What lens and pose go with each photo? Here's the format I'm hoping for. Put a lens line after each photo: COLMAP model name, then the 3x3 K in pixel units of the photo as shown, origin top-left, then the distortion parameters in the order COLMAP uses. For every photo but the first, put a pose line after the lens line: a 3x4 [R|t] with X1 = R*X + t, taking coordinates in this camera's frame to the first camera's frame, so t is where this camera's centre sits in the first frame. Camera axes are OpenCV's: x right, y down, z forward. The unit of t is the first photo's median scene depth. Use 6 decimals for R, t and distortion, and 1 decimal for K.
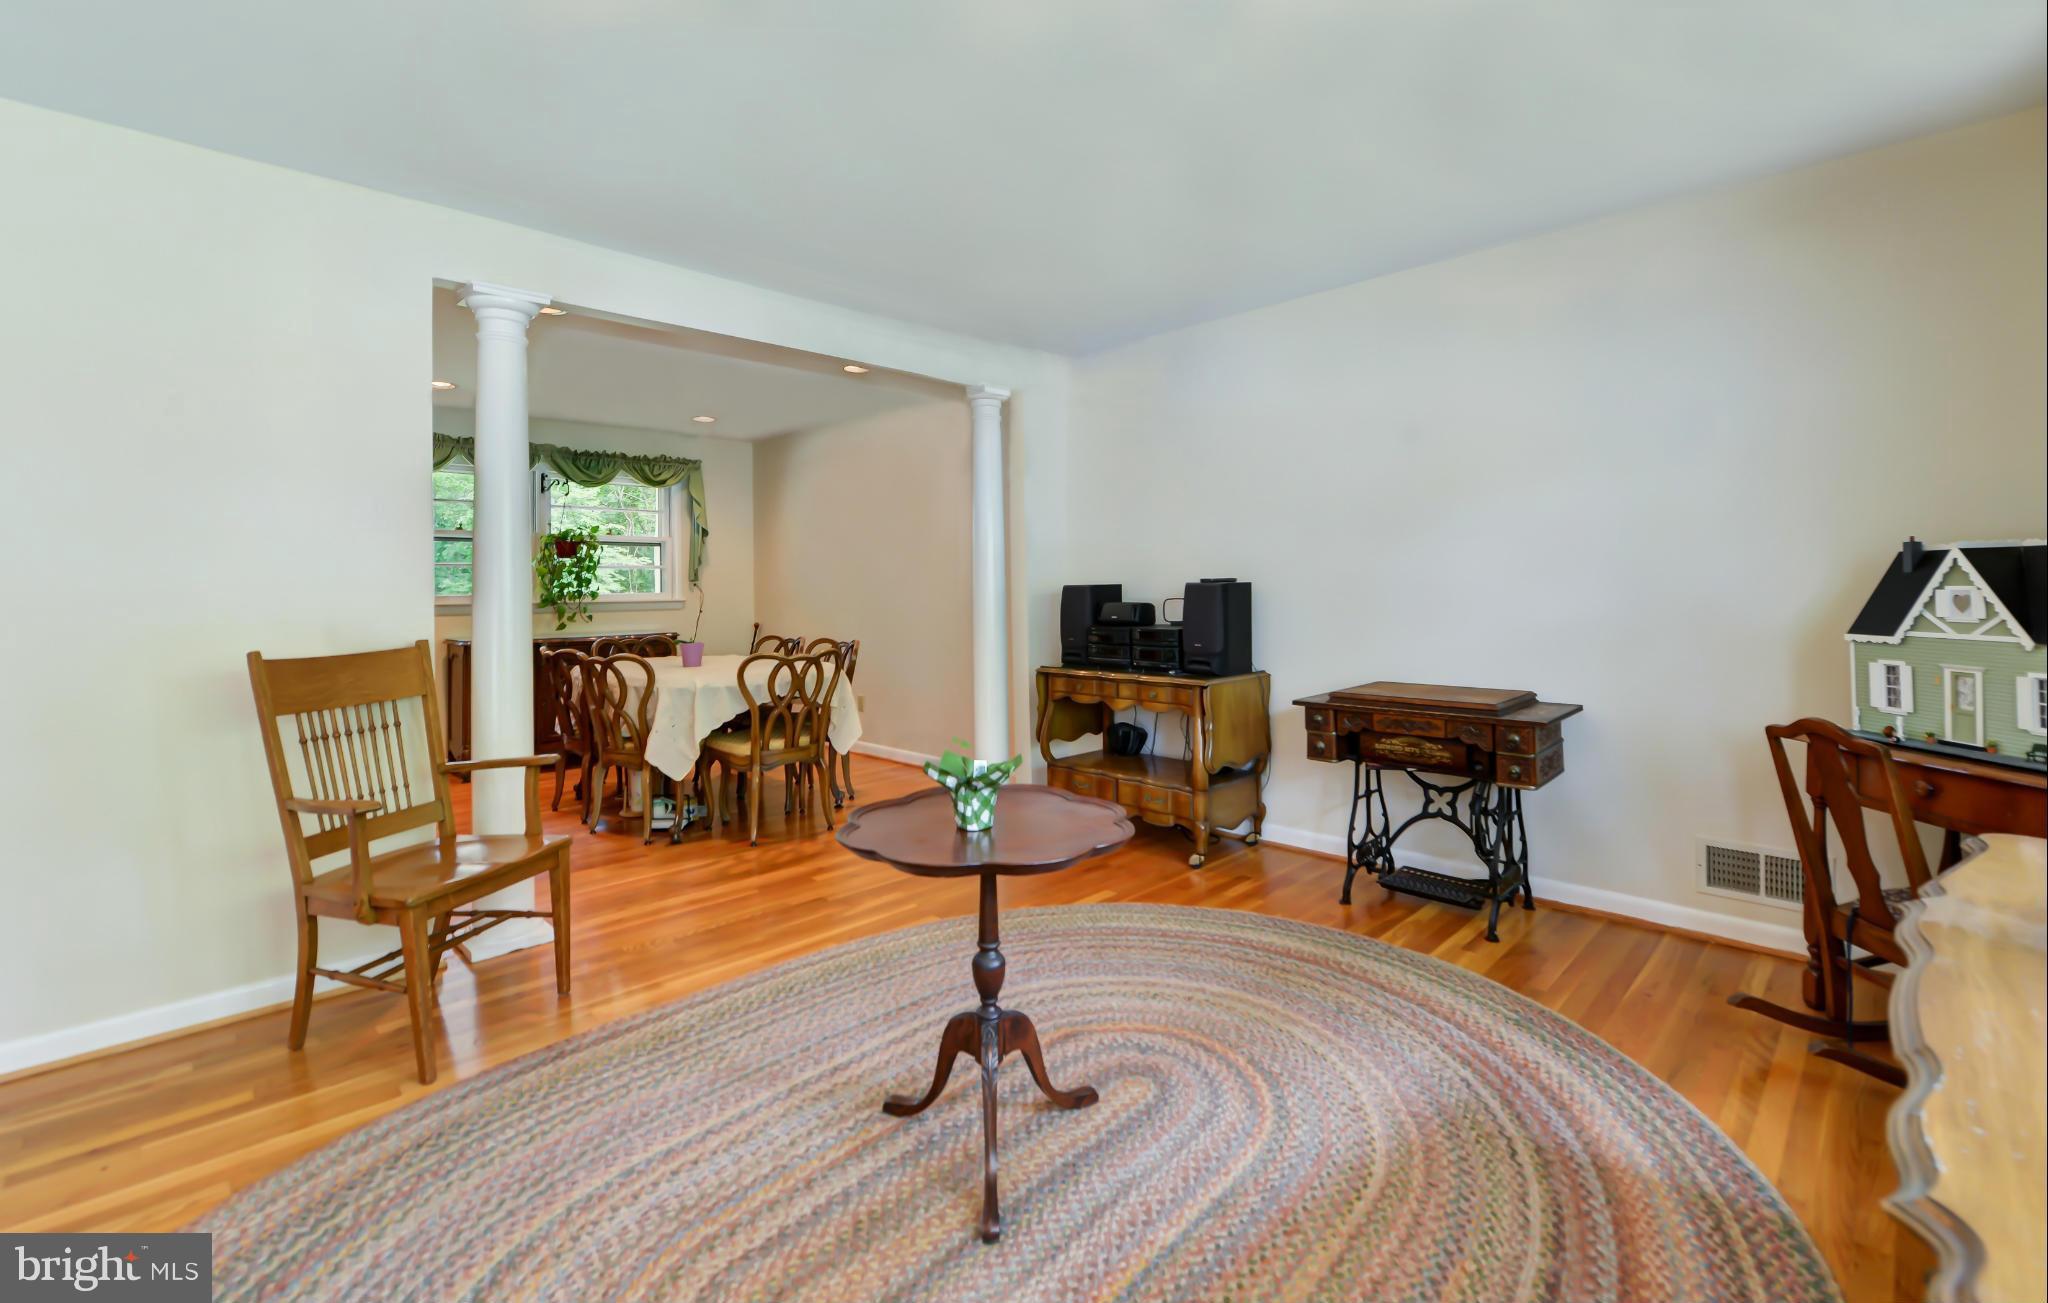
lens RADIAL K [[881.6, 0, 1041.8], [0, 881.6, 582.6], [0, 0, 1]] dist [-0.000441, -0.000131]
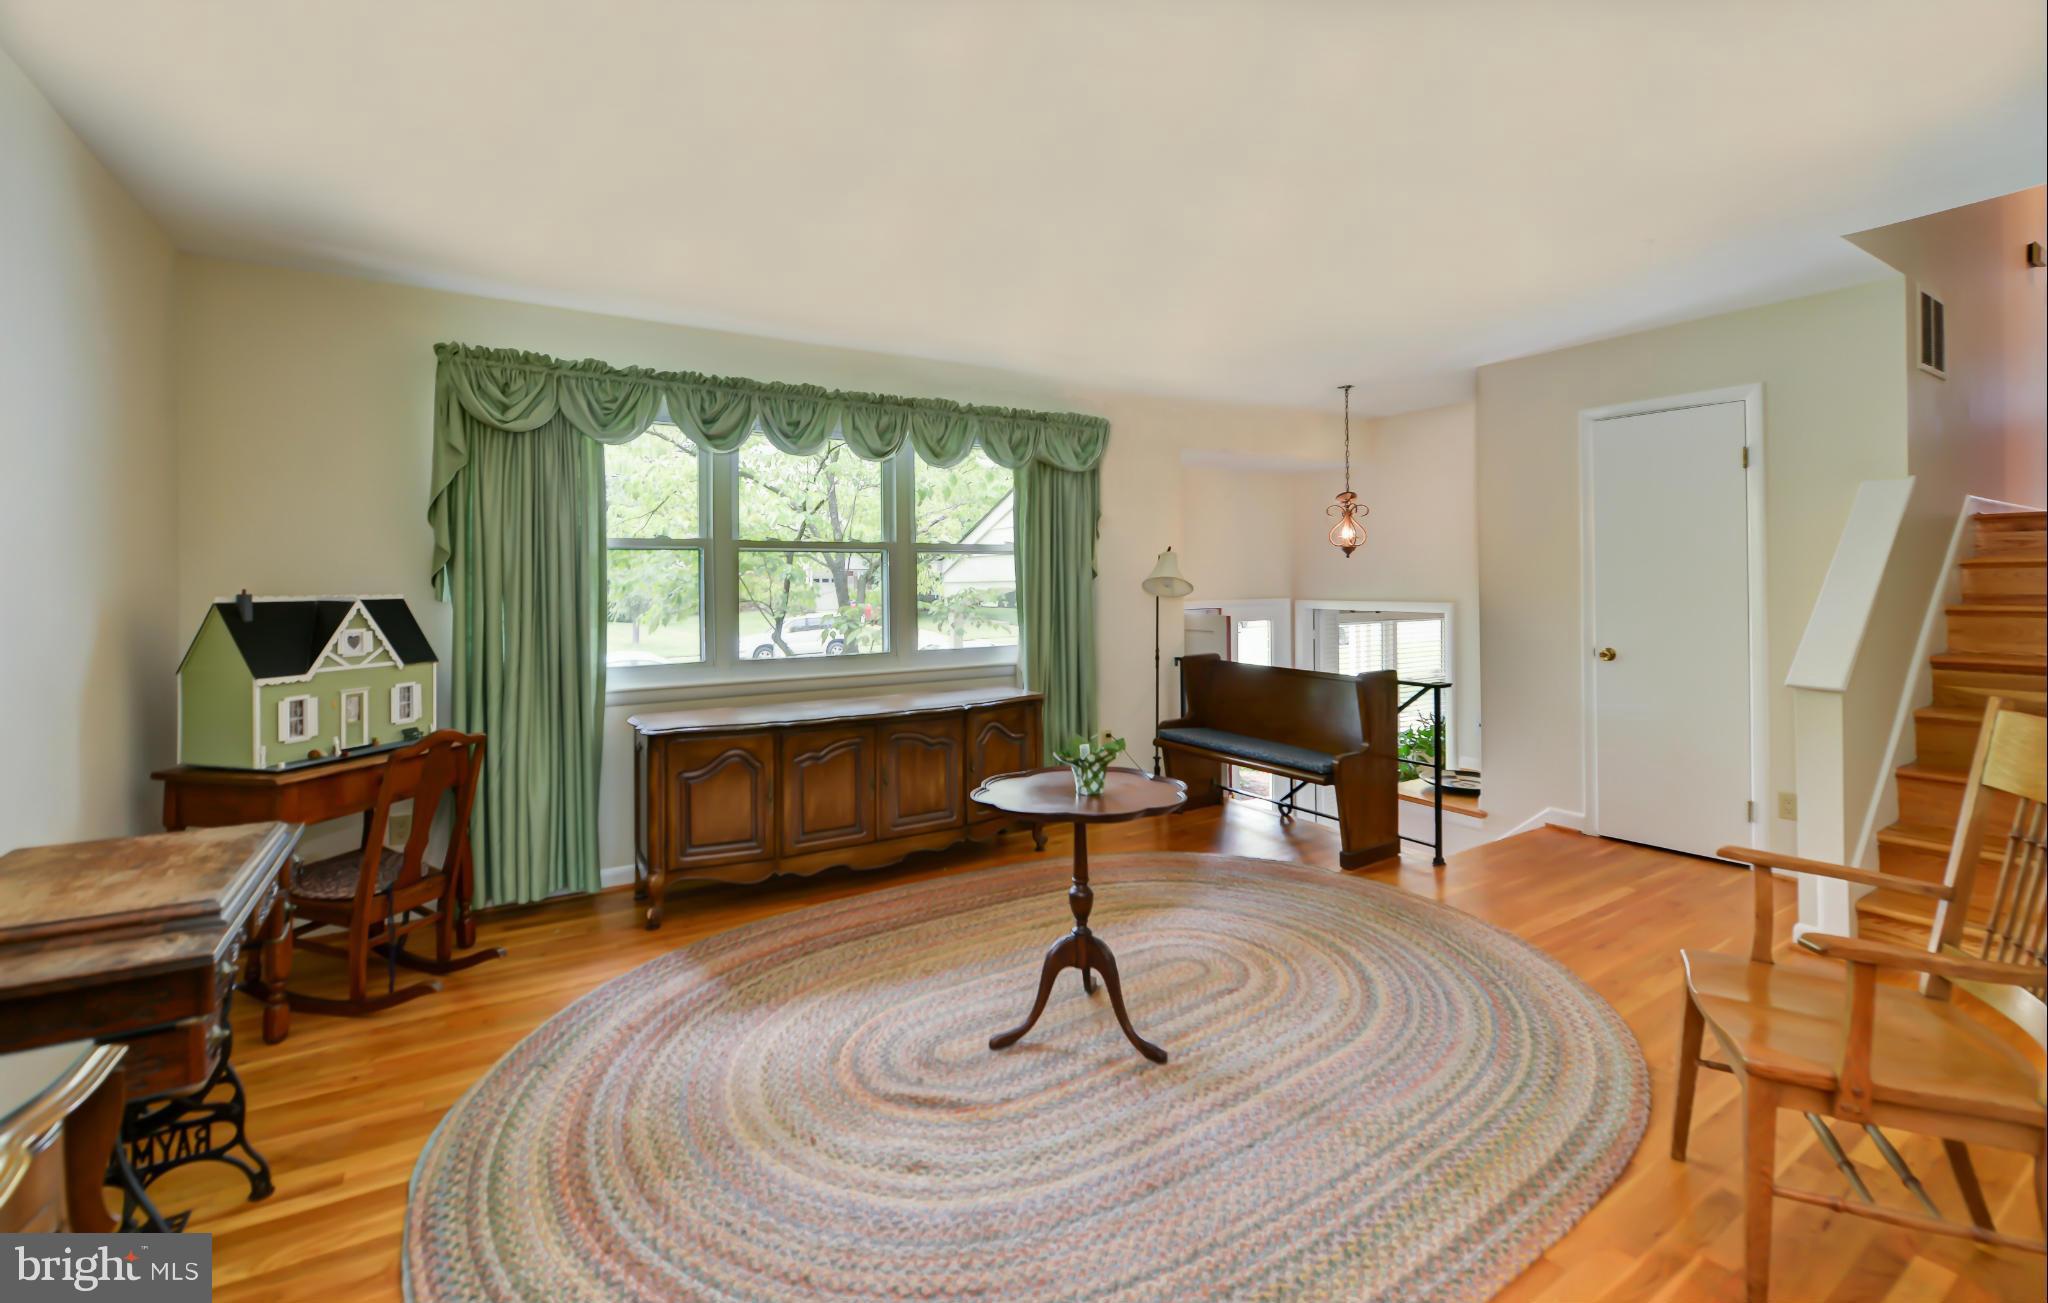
lens RADIAL K [[881.6, 0, 1041.8], [0, 881.6, 582.6], [0, 0, 1]] dist [-0.000441, -0.000131]
pose [[-0.977408, 0.021570, 0.210258, -0.260858], [0.020354, 0.999761, -0.007947, -0.034573], [-0.210379, -0.003488, -0.977614, 2.059581]]
